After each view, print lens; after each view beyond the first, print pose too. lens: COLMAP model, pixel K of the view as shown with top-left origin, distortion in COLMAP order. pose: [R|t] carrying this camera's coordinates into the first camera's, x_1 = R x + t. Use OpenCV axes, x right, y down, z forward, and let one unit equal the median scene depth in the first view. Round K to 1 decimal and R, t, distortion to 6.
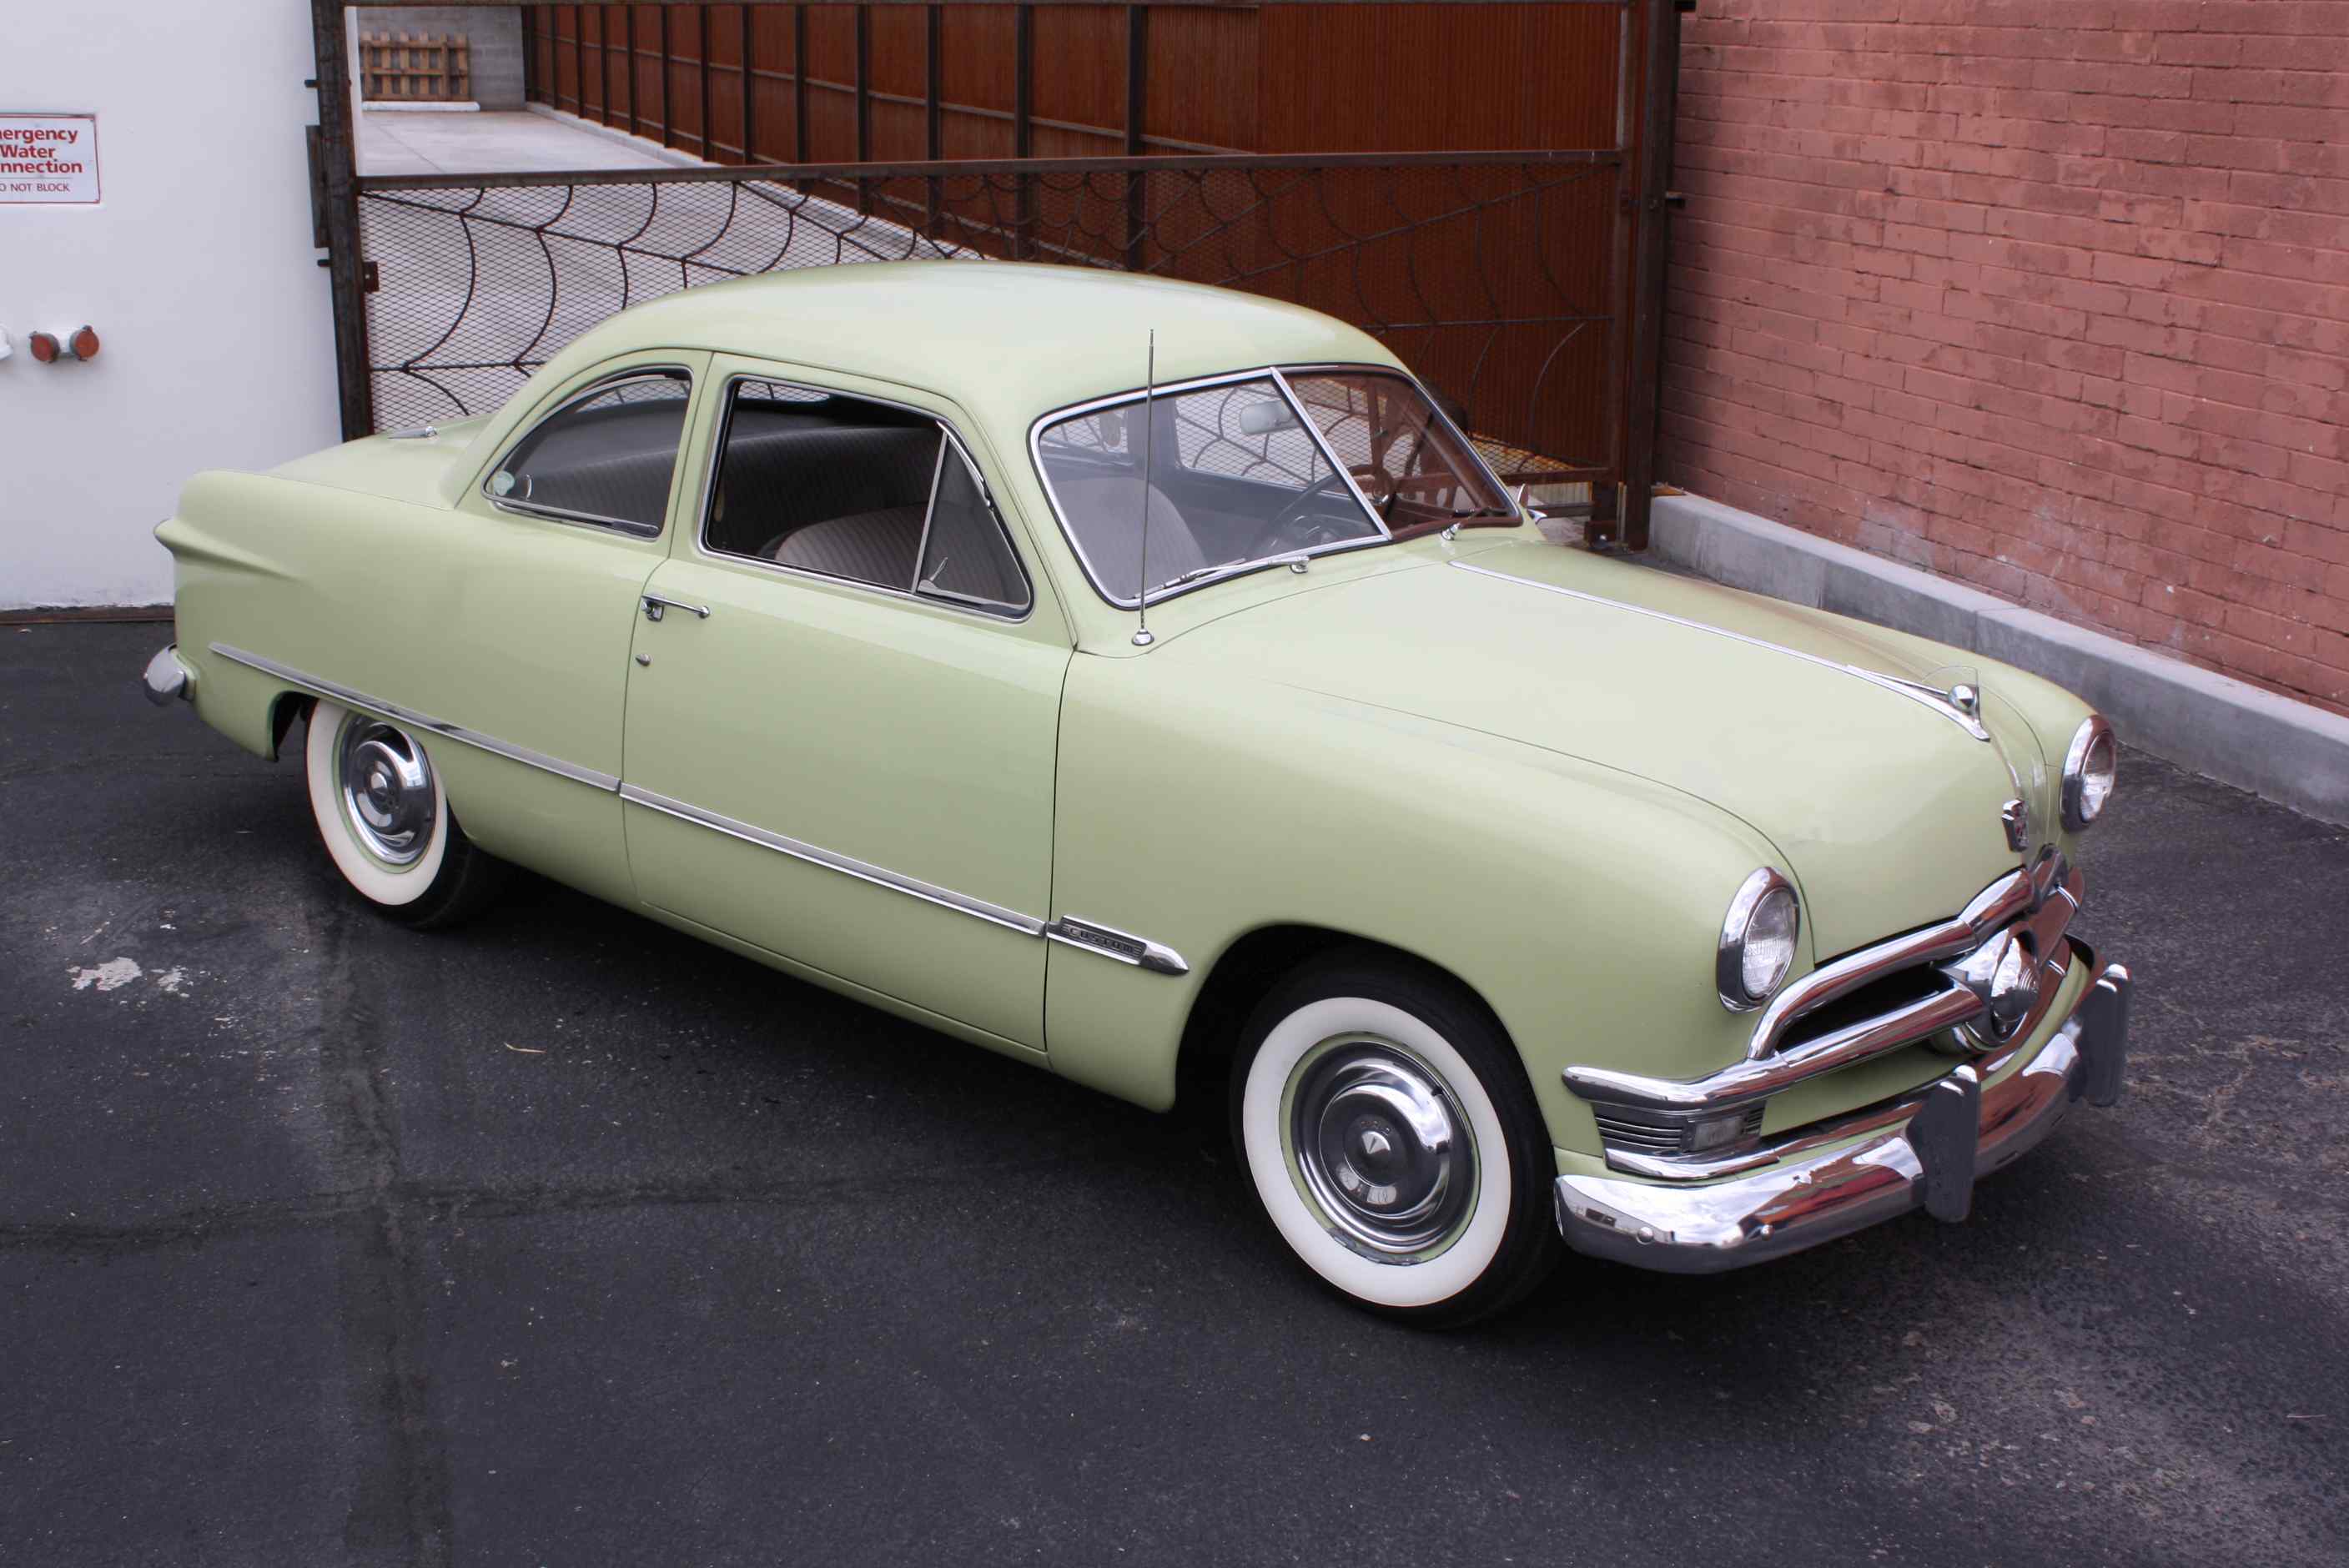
lens RADIAL K [[2698.0, 0, 1180.1], [0, 2698.0, 806.3], [0, 0, 1]] dist [-0.064391, 0.000000]
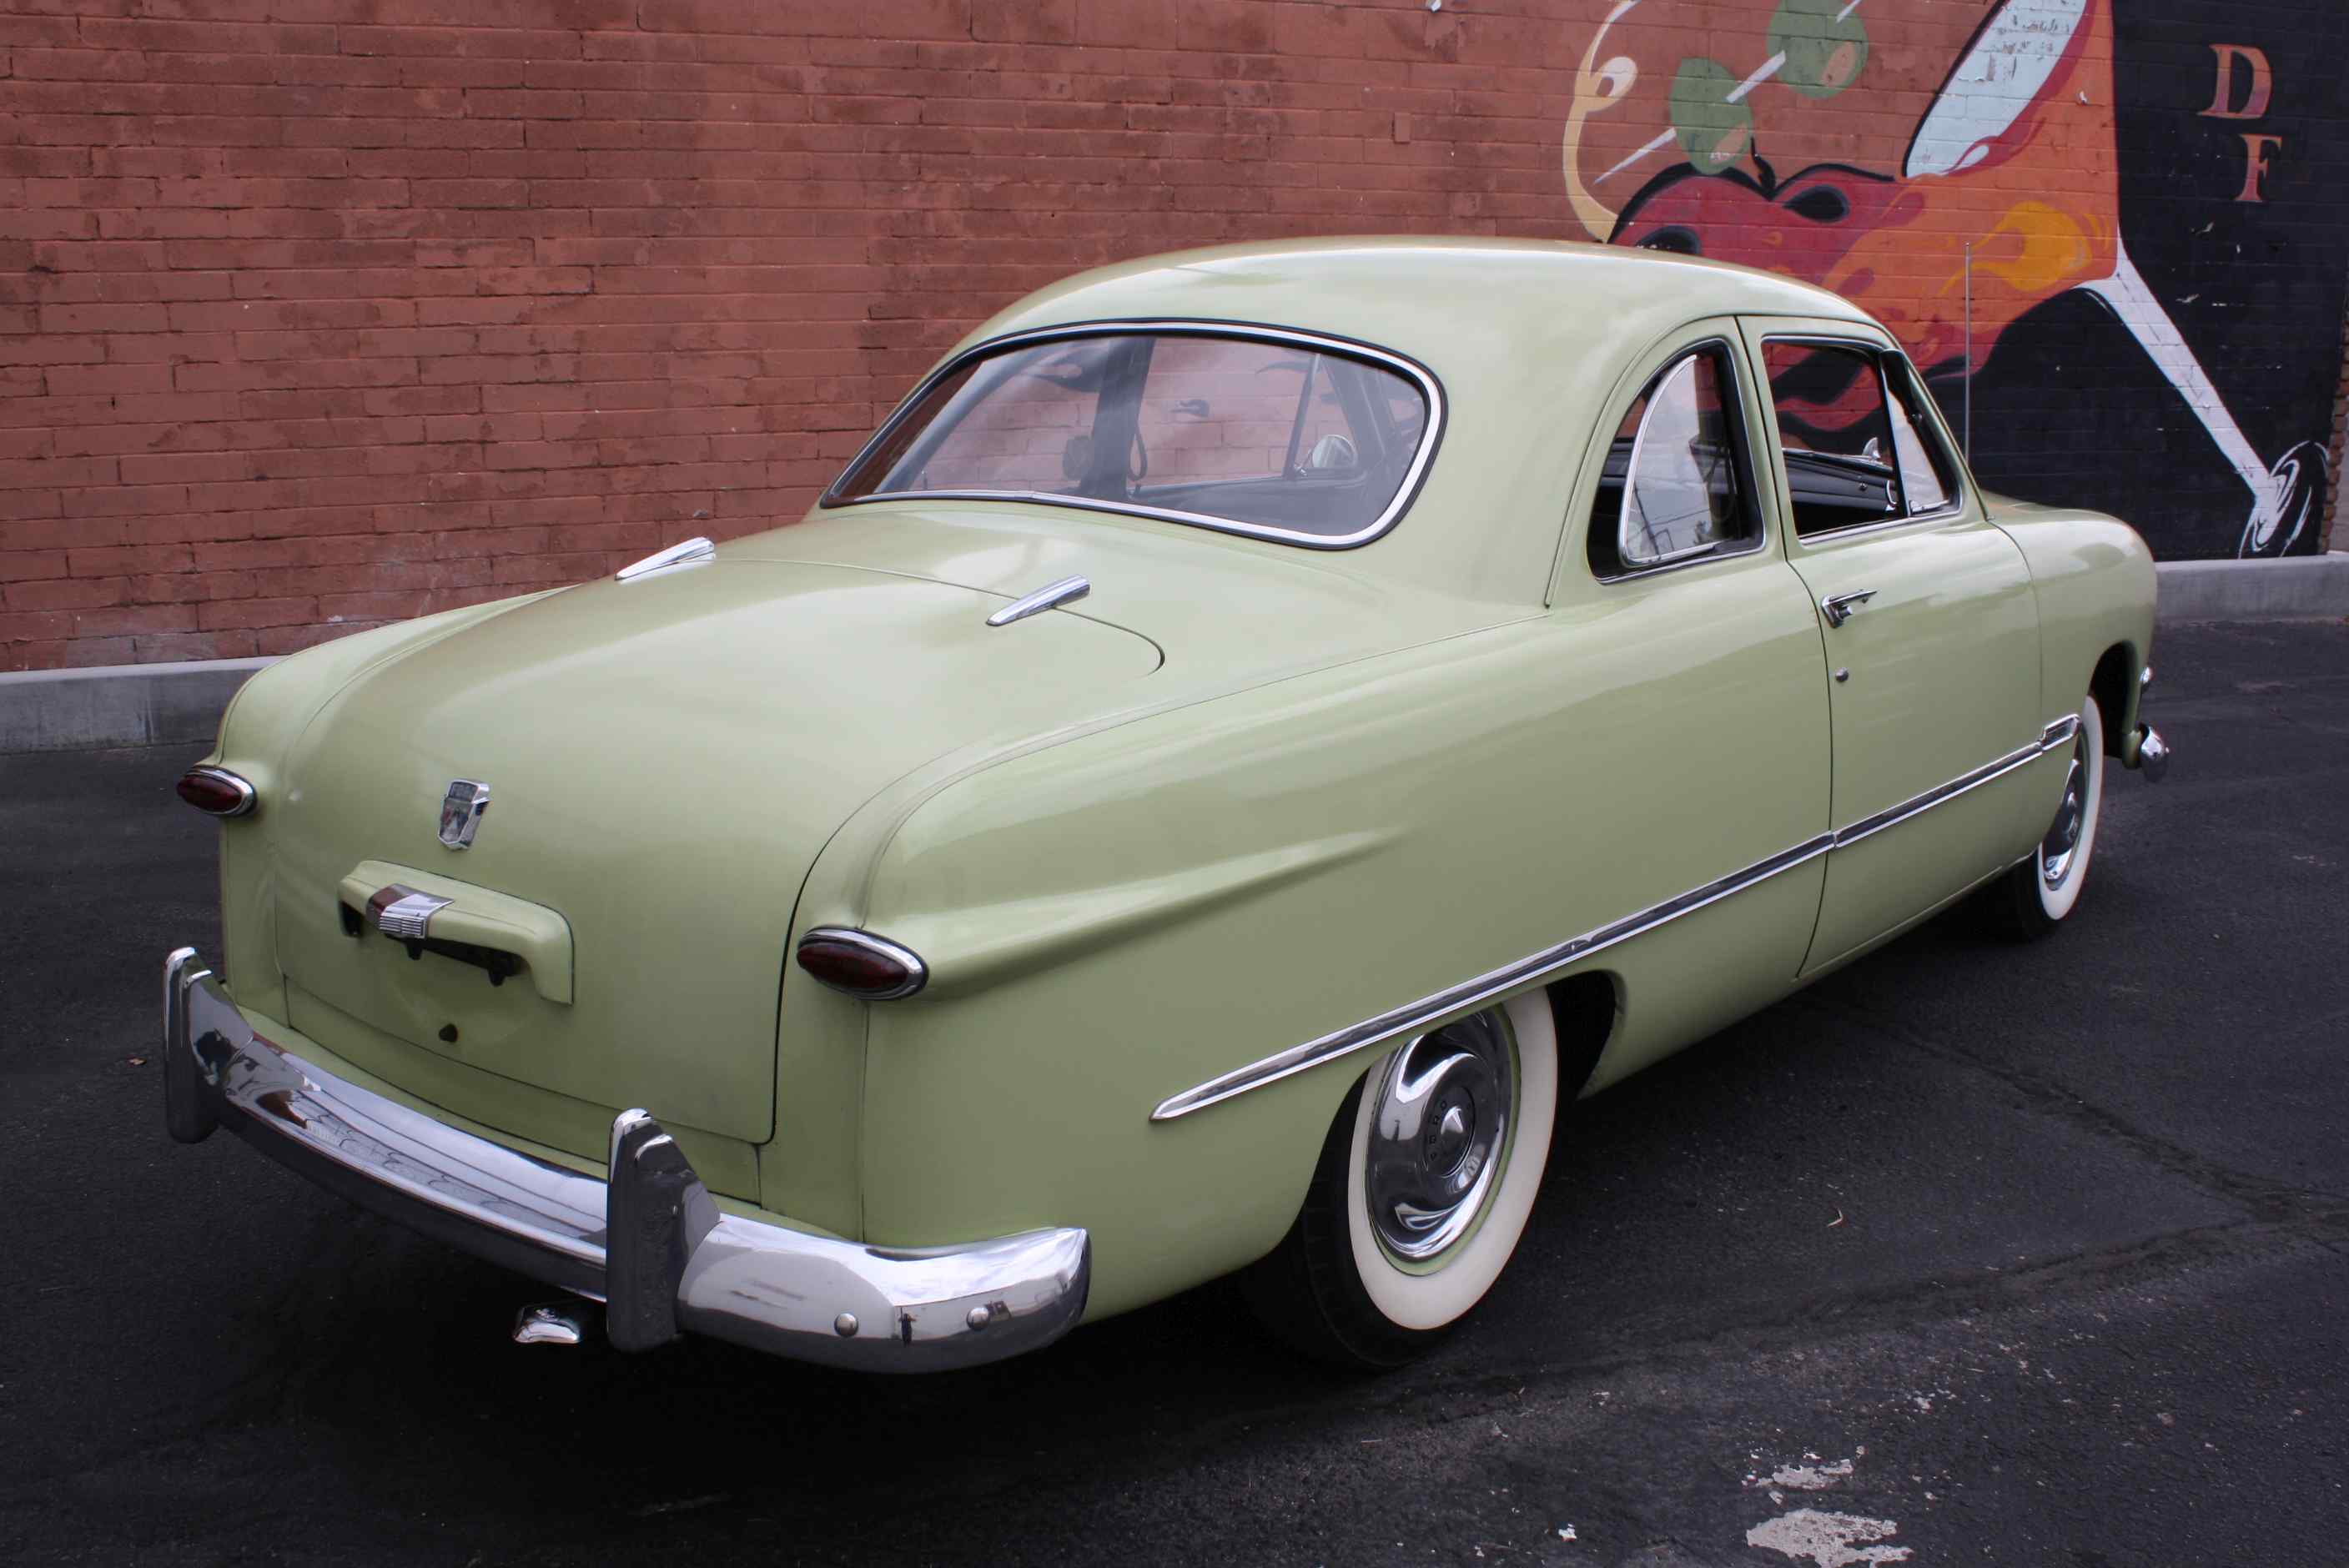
lens RADIAL K [[2229.8, 0, 1180.8], [0, 2229.8, 779.6], [0, 0, 1]] dist [-0.093643, 0.000000]
pose [[-0.022128, -0.242284, 0.969953, -0.545759], [0.280891, 0.929604, 0.238613, -0.154675], [-0.959484, 0.277731, 0.047485, 0.729485]]
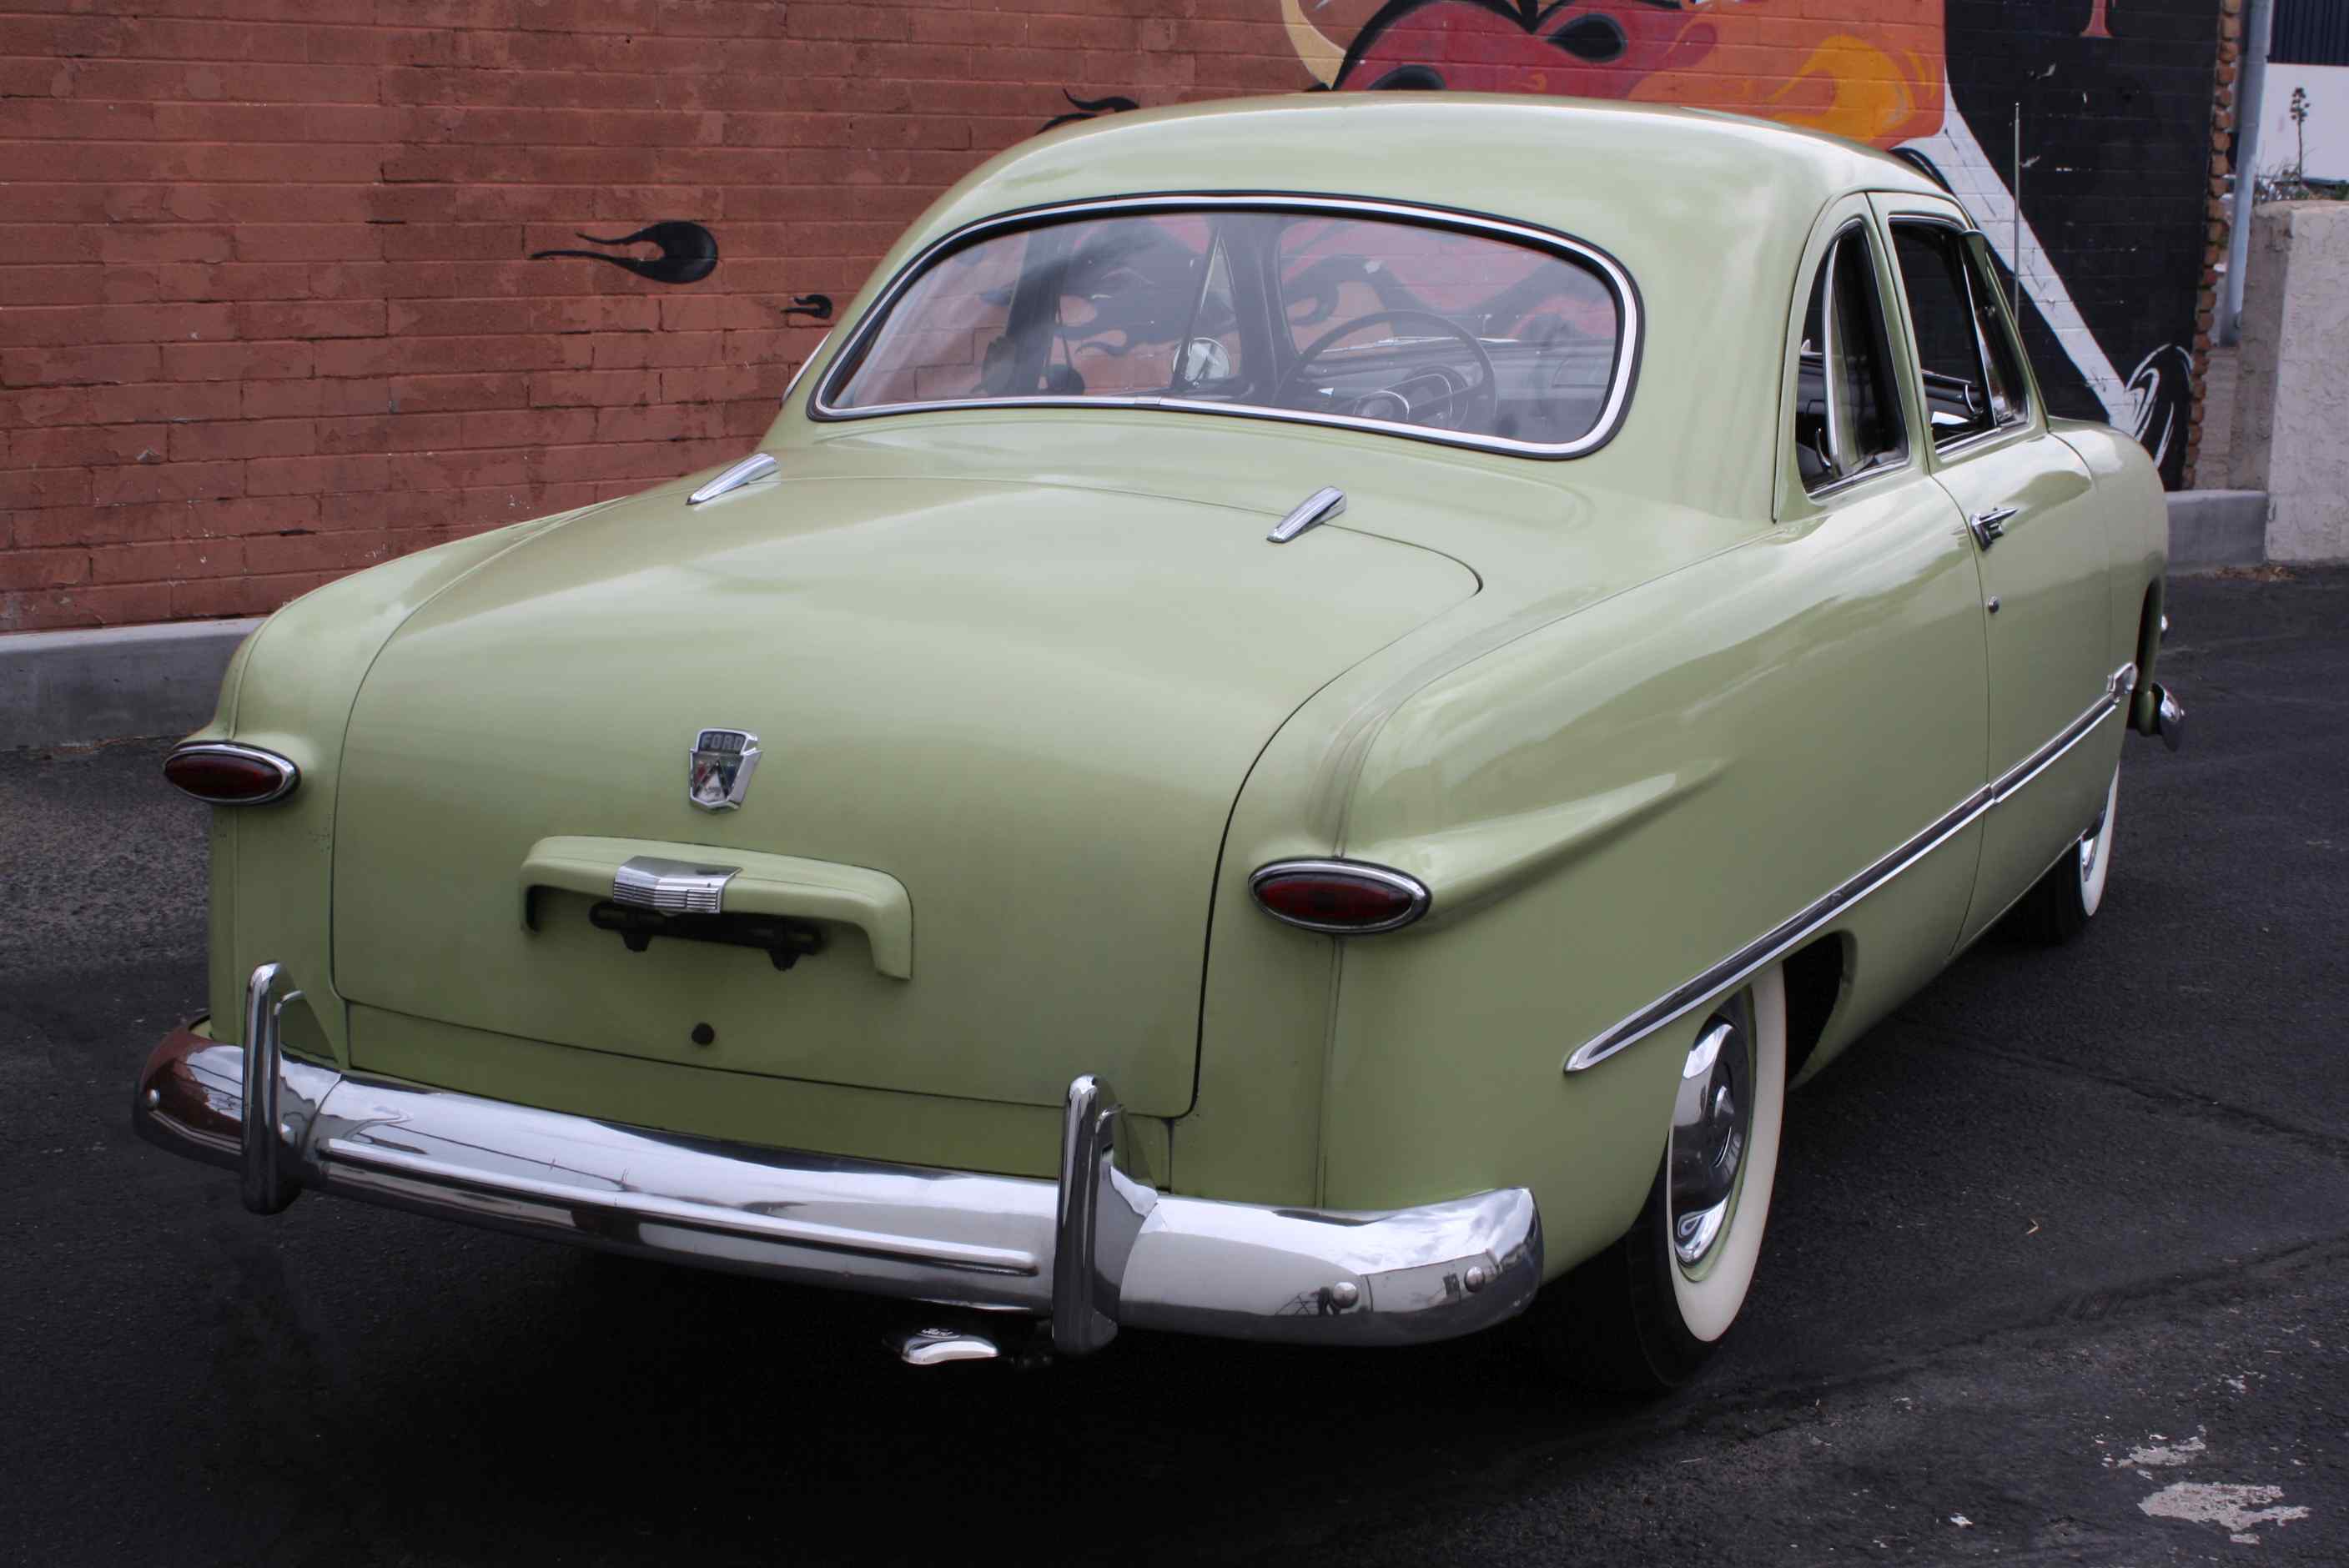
lens RADIAL K [[3306.3, 0, 1183.5], [0, 3306.3, 815.5], [0, 0, 1]] dist [-0.015216, 0.000000]
pose [[-0.261198, -0.221666, 0.939489, -0.624520], [0.251276, 0.924108, 0.287897, -0.197658], [-0.932006, 0.311269, -0.185676, 0.864525]]
